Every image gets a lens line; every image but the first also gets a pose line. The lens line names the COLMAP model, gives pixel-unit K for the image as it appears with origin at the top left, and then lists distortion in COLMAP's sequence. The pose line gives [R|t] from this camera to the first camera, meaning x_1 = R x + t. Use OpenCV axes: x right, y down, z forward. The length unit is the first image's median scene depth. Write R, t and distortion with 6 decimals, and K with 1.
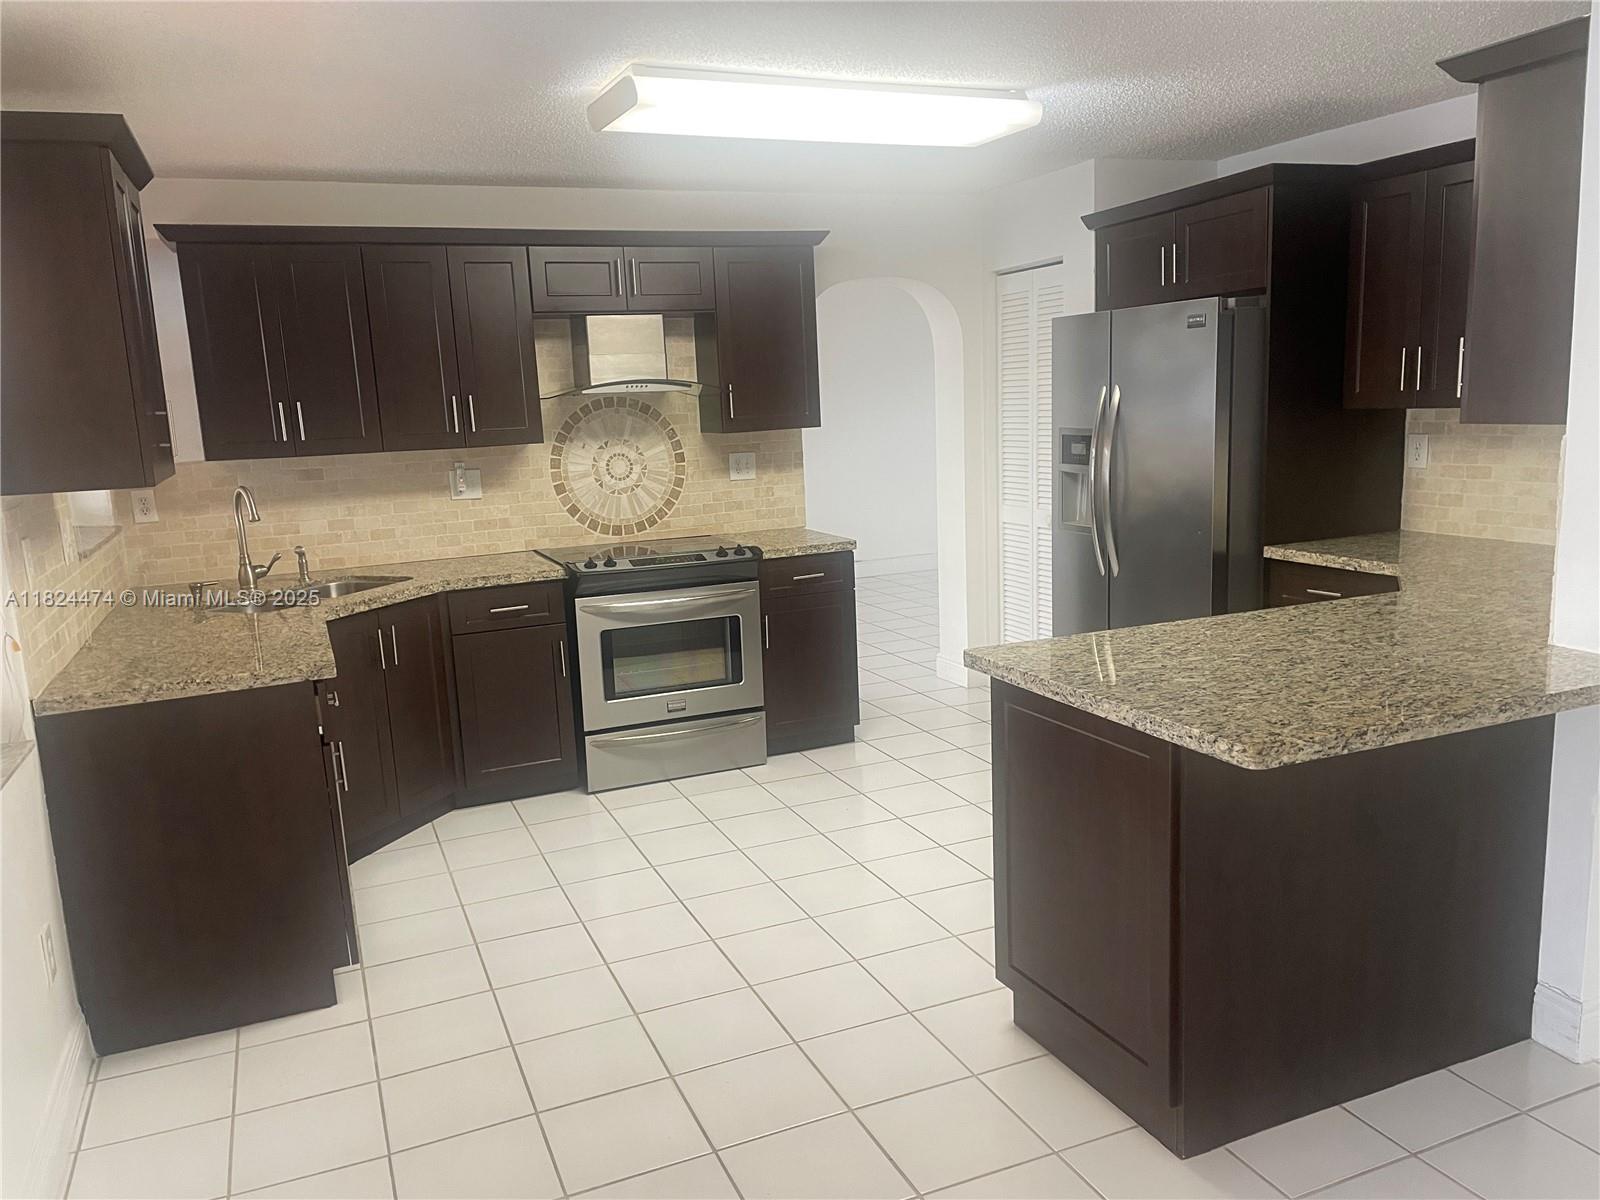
lens RADIAL K [[1196.9, 0, 792.4], [0, 1196.9, 605.3], [0, 0, 1]] dist [0.081018, -0.116557]
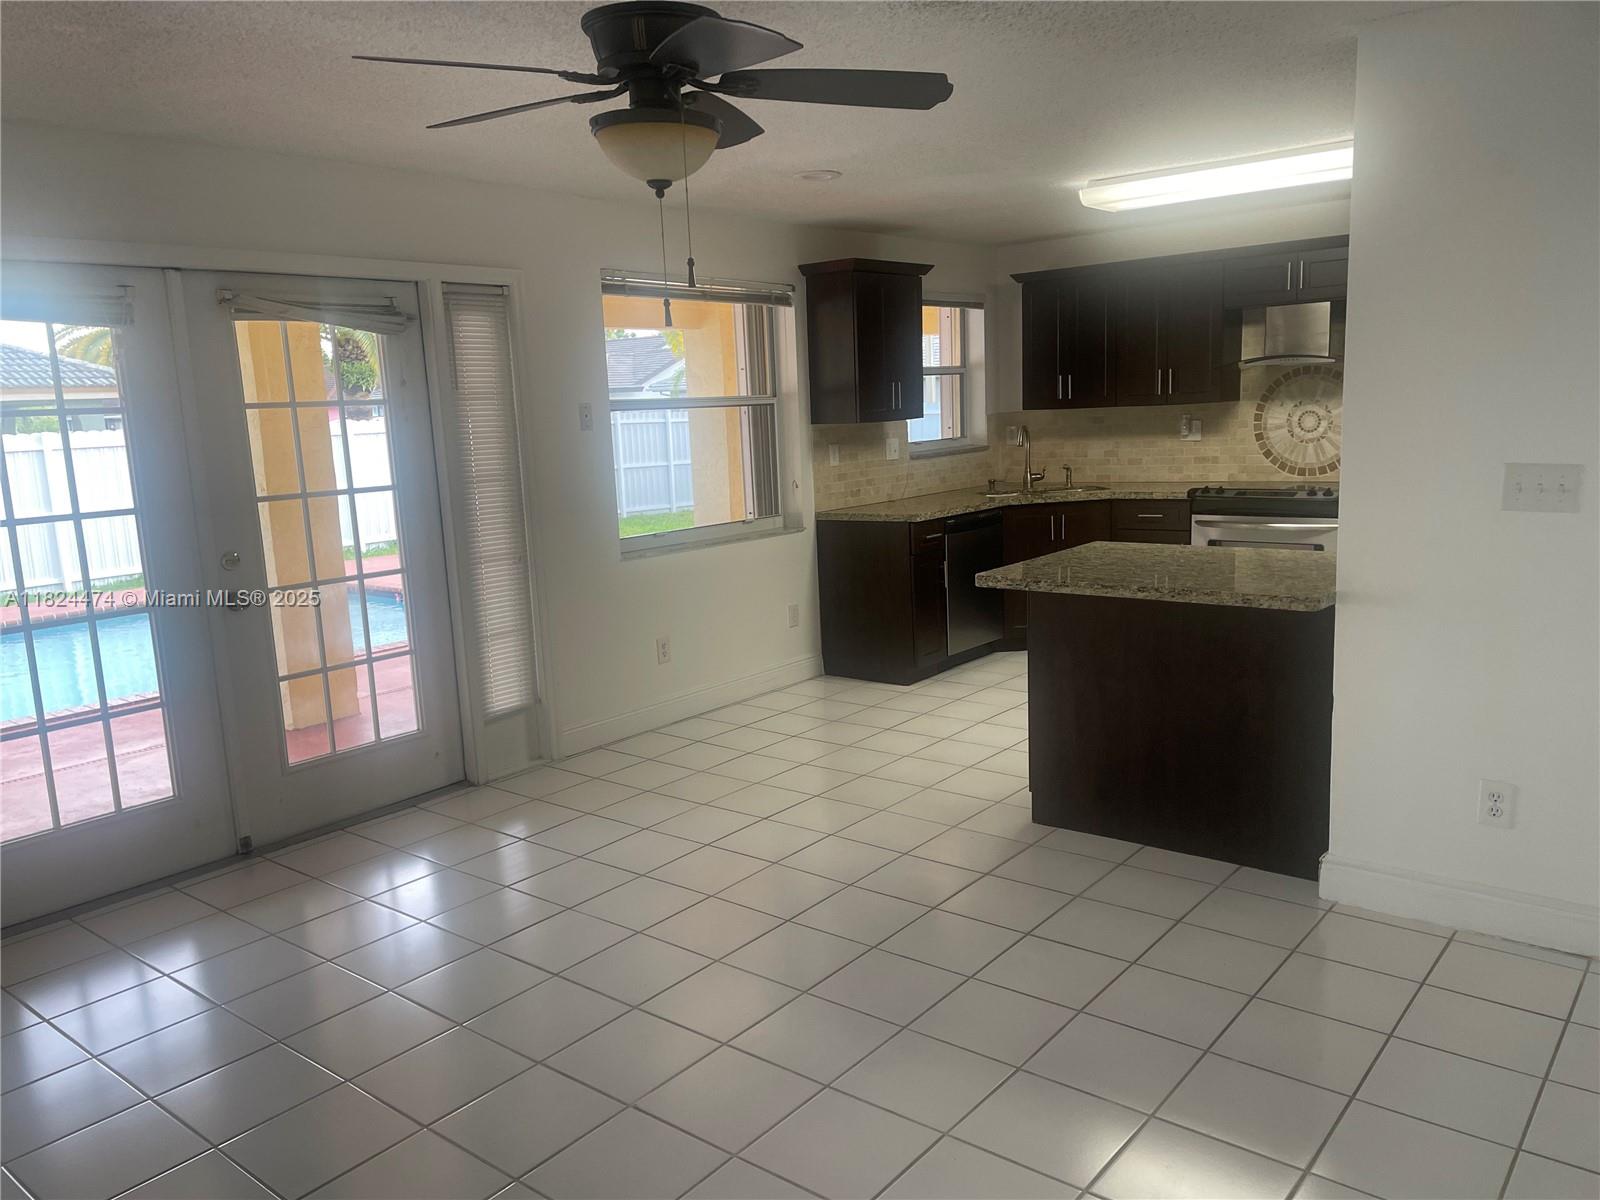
lens RADIAL K [[1196.9, 0, 792.4], [0, 1196.9, 605.3], [0, 0, 1]] dist [0.081018, -0.116557]
pose [[0.469076, 0.170593, -0.866525, 0.748596], [-0.126674, 0.984018, 0.125151, -0.015916], [0.874026, 0.051061, 0.483189, -0.081925]]
